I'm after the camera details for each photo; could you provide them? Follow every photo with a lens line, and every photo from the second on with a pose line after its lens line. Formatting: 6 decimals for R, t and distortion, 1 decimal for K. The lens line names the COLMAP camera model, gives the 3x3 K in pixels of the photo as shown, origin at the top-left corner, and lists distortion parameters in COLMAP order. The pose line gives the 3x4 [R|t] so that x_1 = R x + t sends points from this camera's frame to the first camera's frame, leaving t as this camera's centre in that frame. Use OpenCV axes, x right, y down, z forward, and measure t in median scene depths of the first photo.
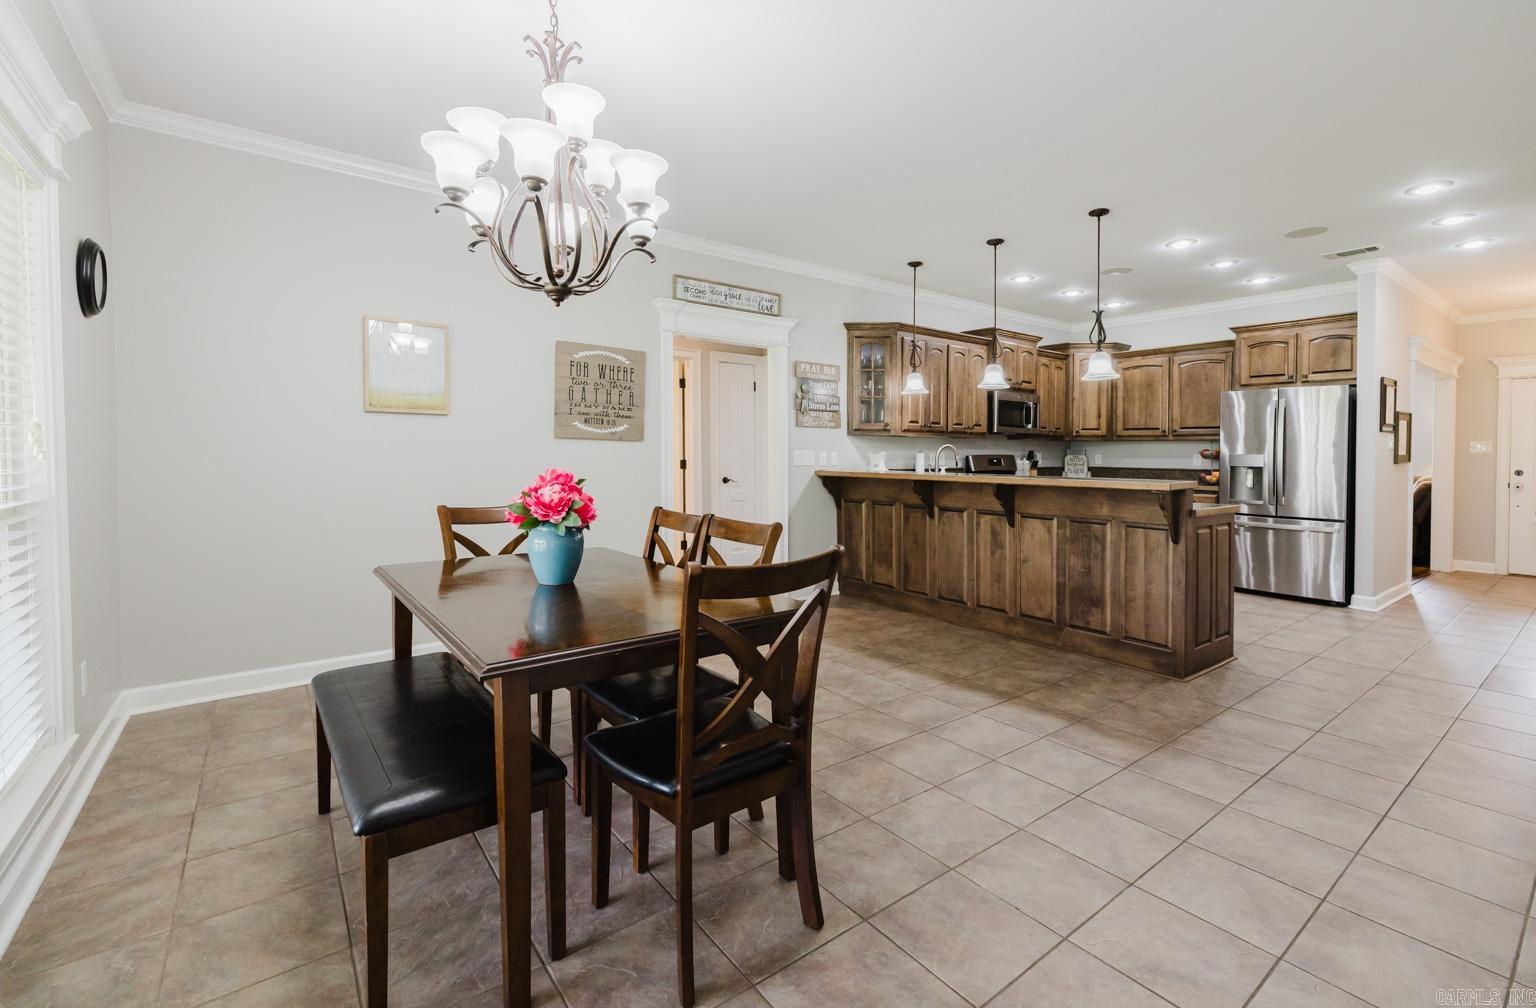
lens RADIAL K [[664.0, 0, 795.1], [0, 664.0, 459.6], [0, 0, 1]] dist [0.001240, 0.000172]
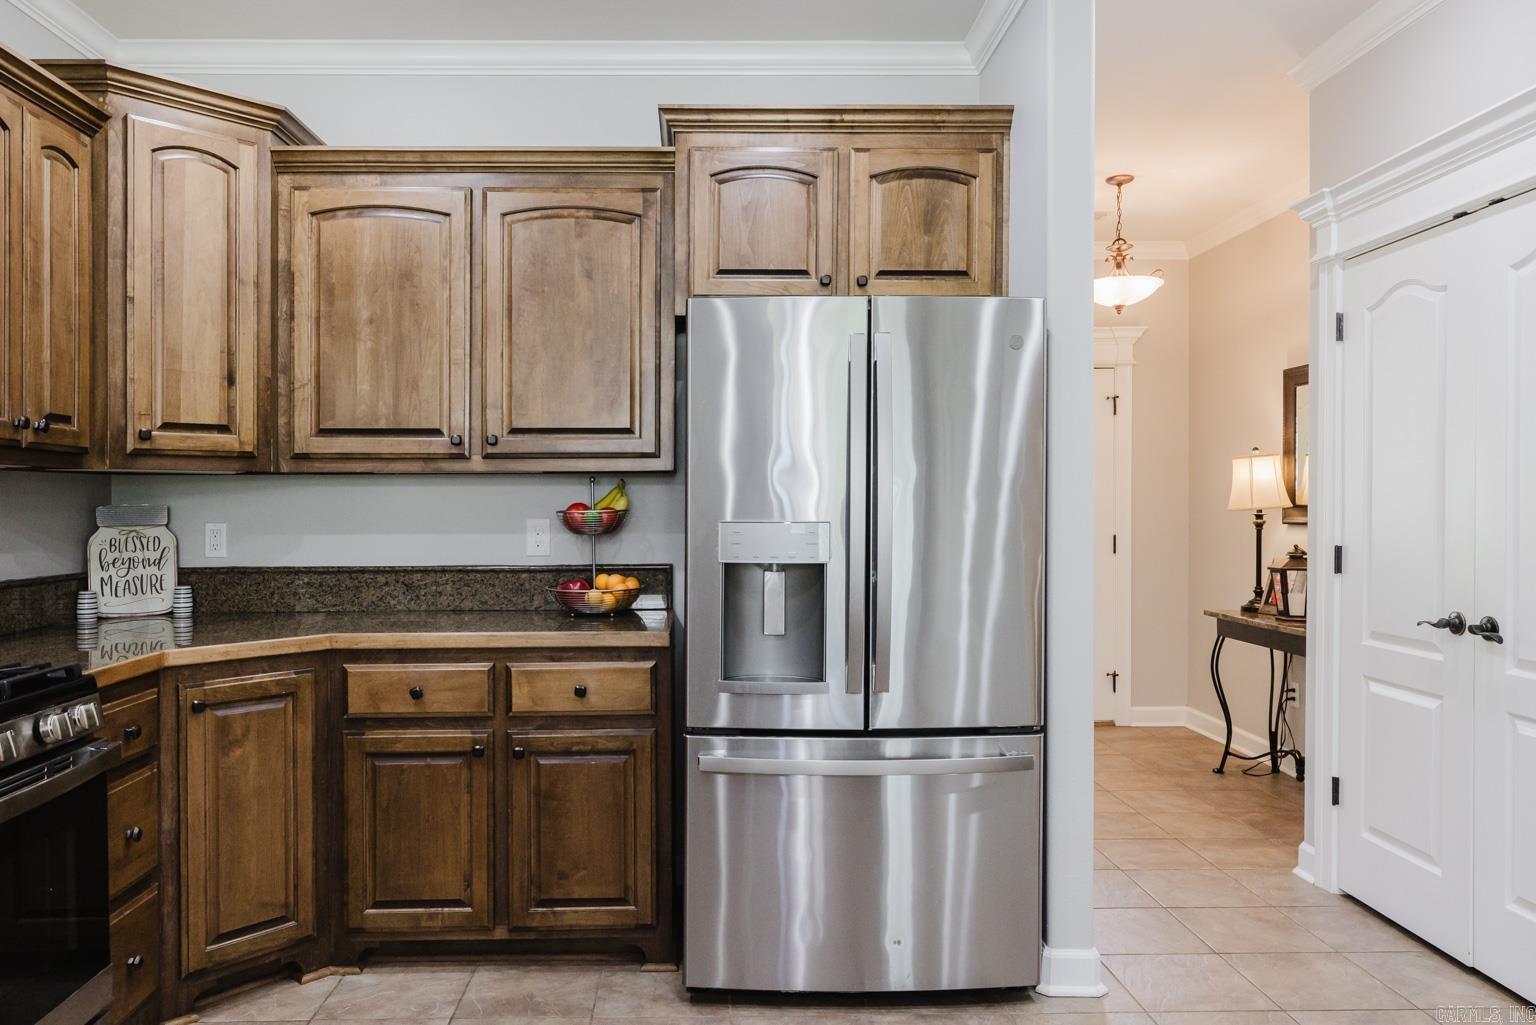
lens RADIAL K [[1099.3, 0, 720.5], [0, 1099.3, 511.8], [0, 0, 1]] dist [0.003014, 0.004280]
pose [[0.603468, -0.016355, 0.797219, 0.290325], [0.017579, 0.999820, 0.007205, -0.016264], [-0.797193, 0.009666, 0.603647, 0.742826]]
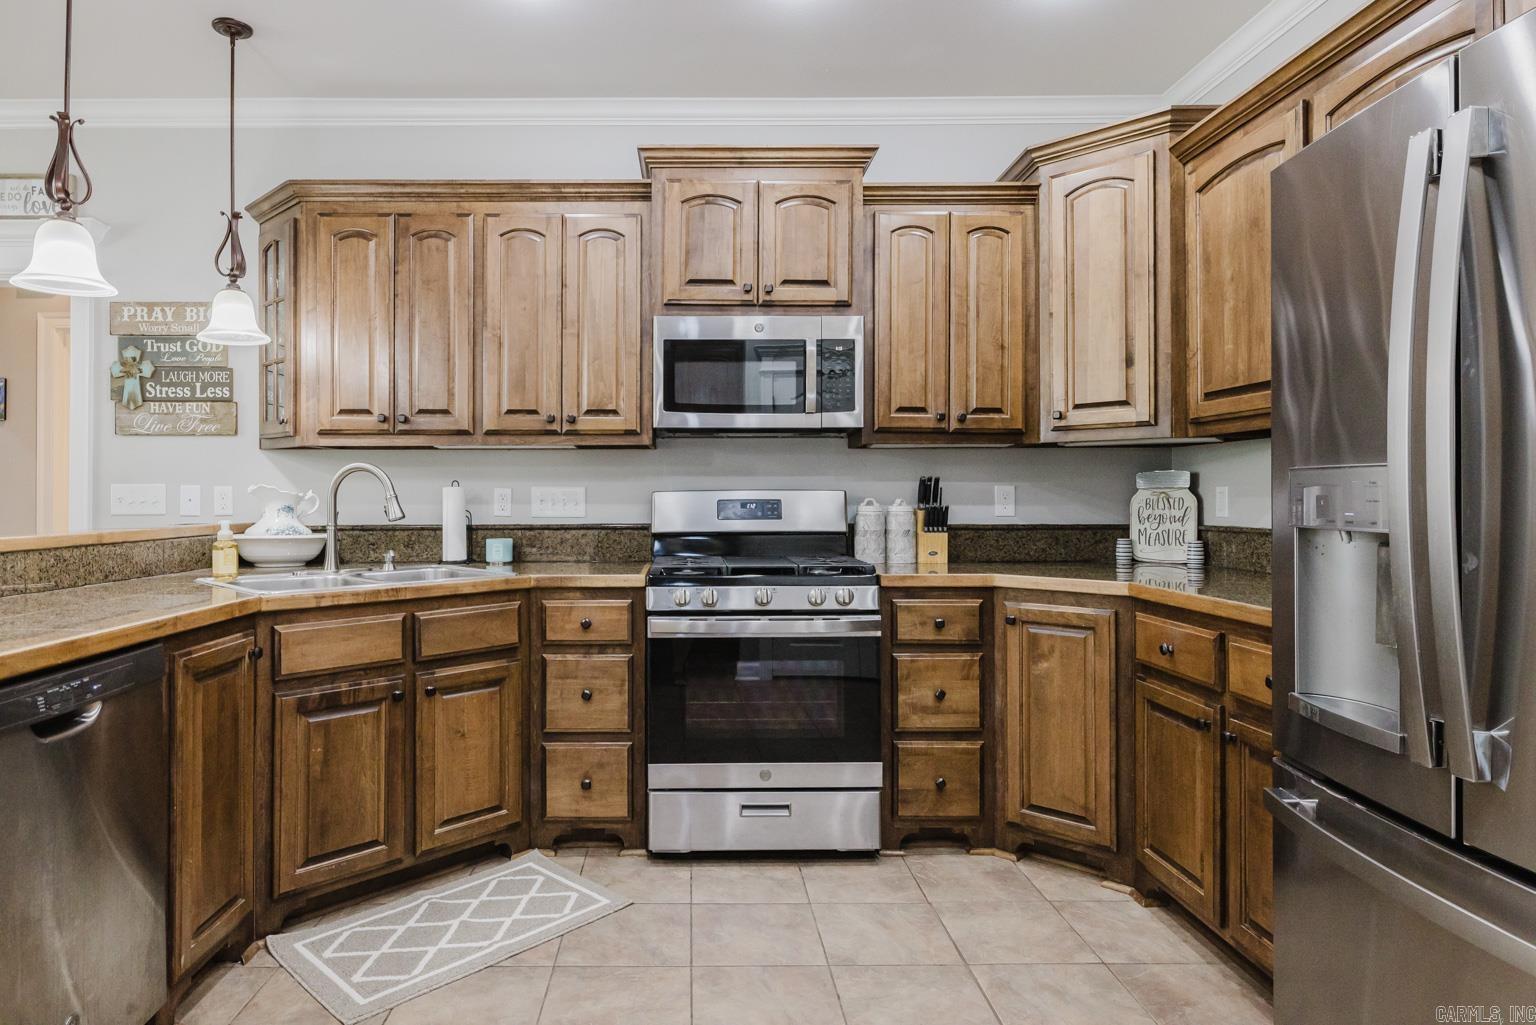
lens RADIAL K [[893.5, 0, 690.1], [0, 893.5, 489.7], [0, 0, 1]] dist [0.003034, 0.000787]
pose [[0.786299, -0.012284, -0.617724, 0.700381], [-0.000660, 0.999785, -0.020723, 0.003688], [0.617846, 0.016702, 0.786122, 0.698410]]
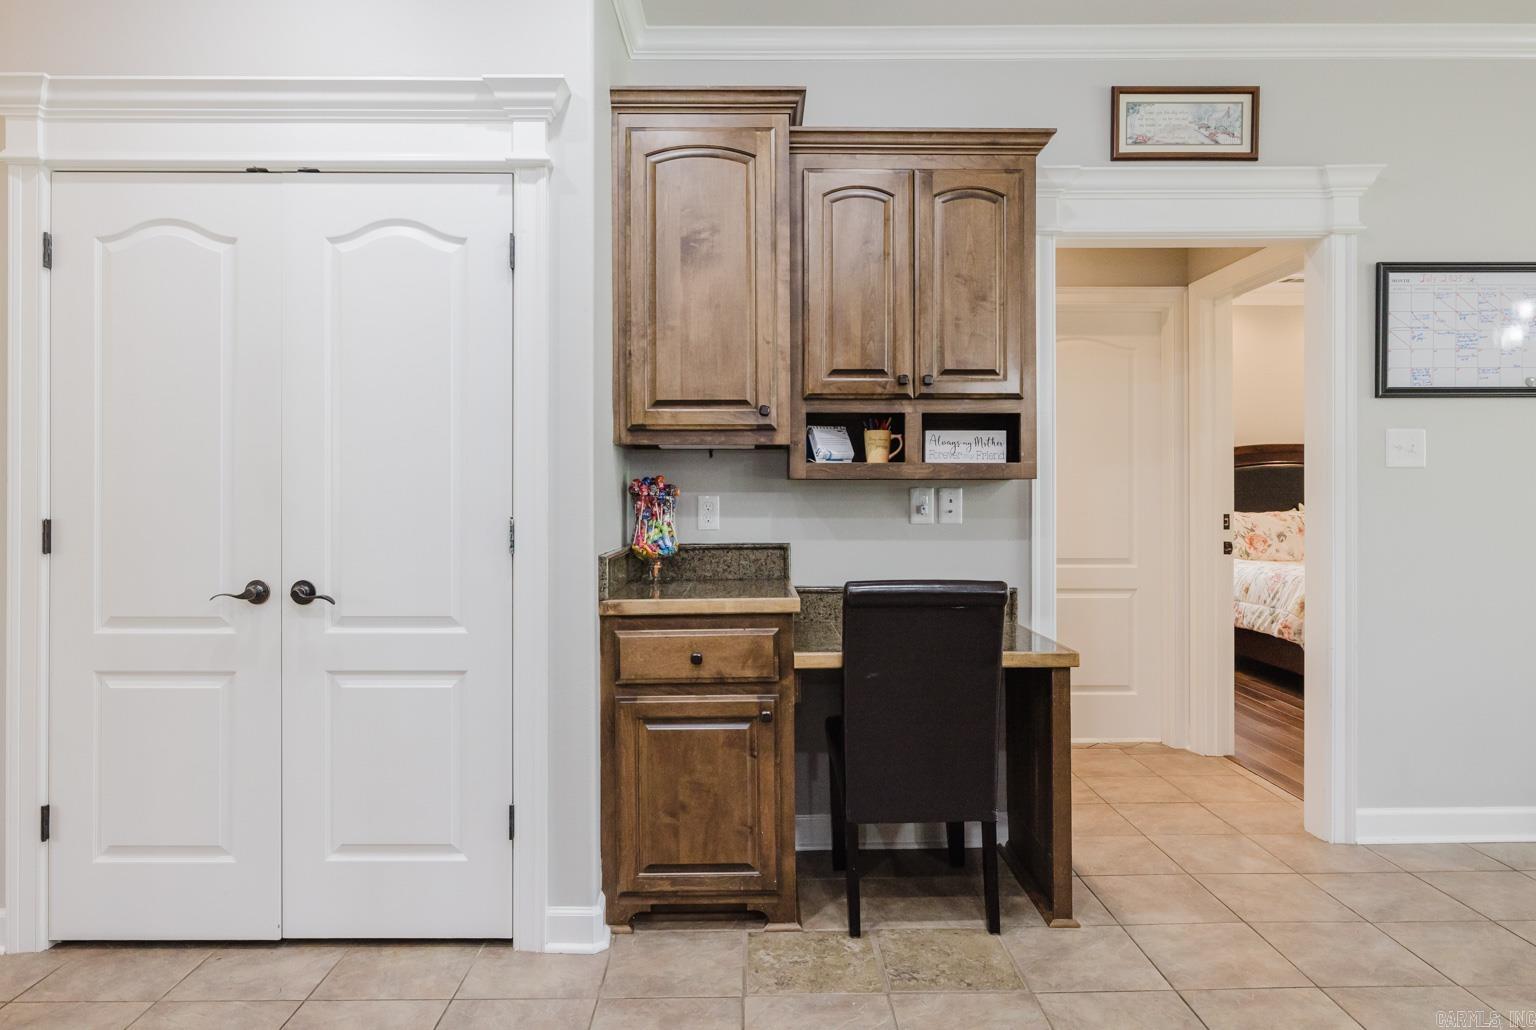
lens RADIAL K [[967.1, 0, 764.0], [0, 967.1, 491.3], [0, 0, 1]] dist [-0.003282, 0.000768]
pose [[-0.793176, -0.007458, 0.608946, 0.463793], [-0.000313, 0.999930, 0.011840, -0.004667], [-0.608992, 0.009201, -0.793123, 0.988168]]
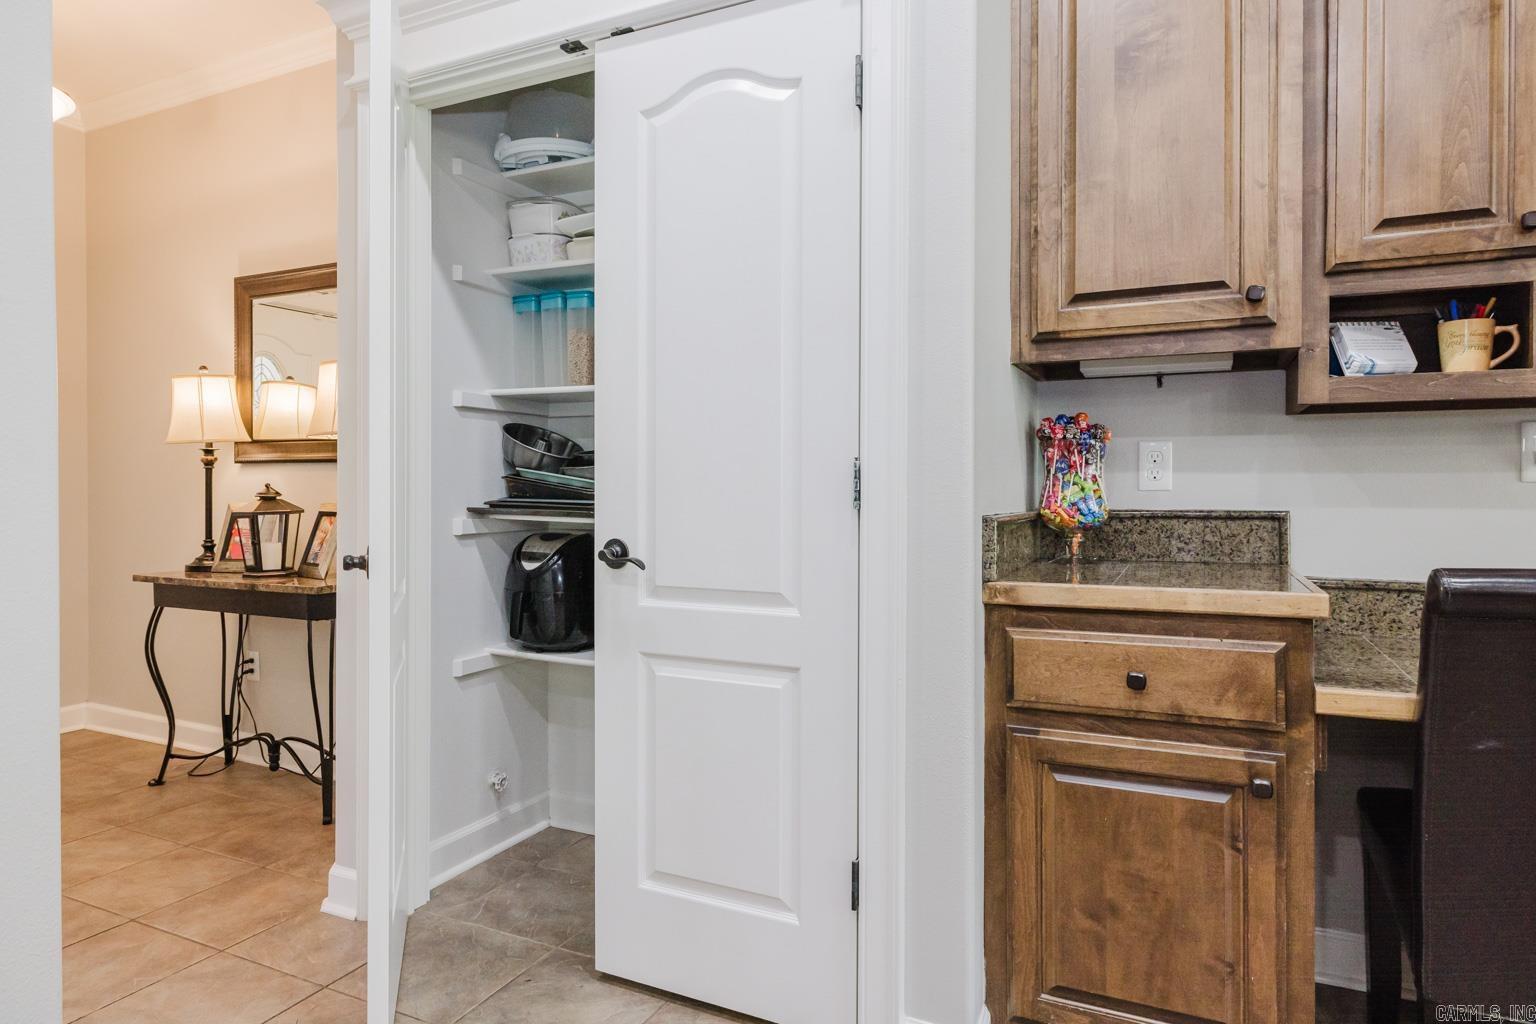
lens RADIAL K [[894.1, 0, 769.3], [0, 894.1, 499.4], [0, 0, 1]] dist [0.000278, 0.000532]
pose [[-0.444514, -0.022061, 0.895500, 0.576058], [0.003894, 0.999640, 0.026559, 0.017834], [-0.895763, 0.015293, -0.444268, 0.863672]]
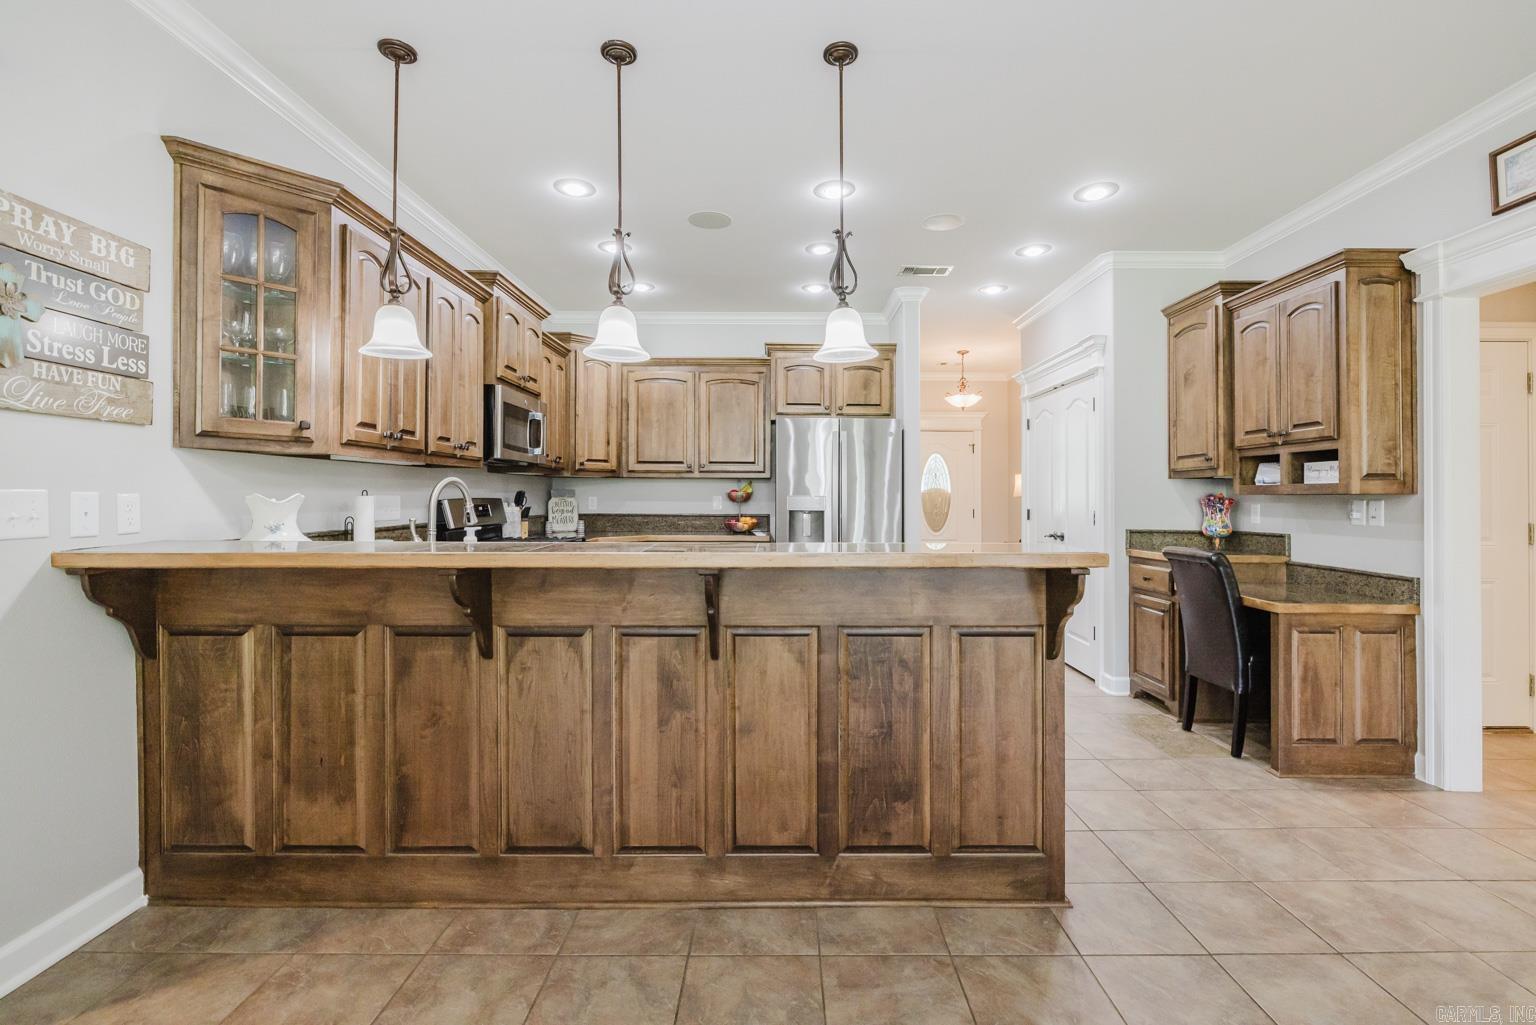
lens RADIAL K [[689.1, 0, 777.1], [0, 689.1, 491.4], [0, 0, 1]] dist [-0.004874, -0.000437]
pose [[0.617860, 0.001483, 0.786287, -0.012306], [0.009221, 0.999916, -0.009131, -0.006311], [-0.786234, 0.012892, 0.617794, 0.510976]]
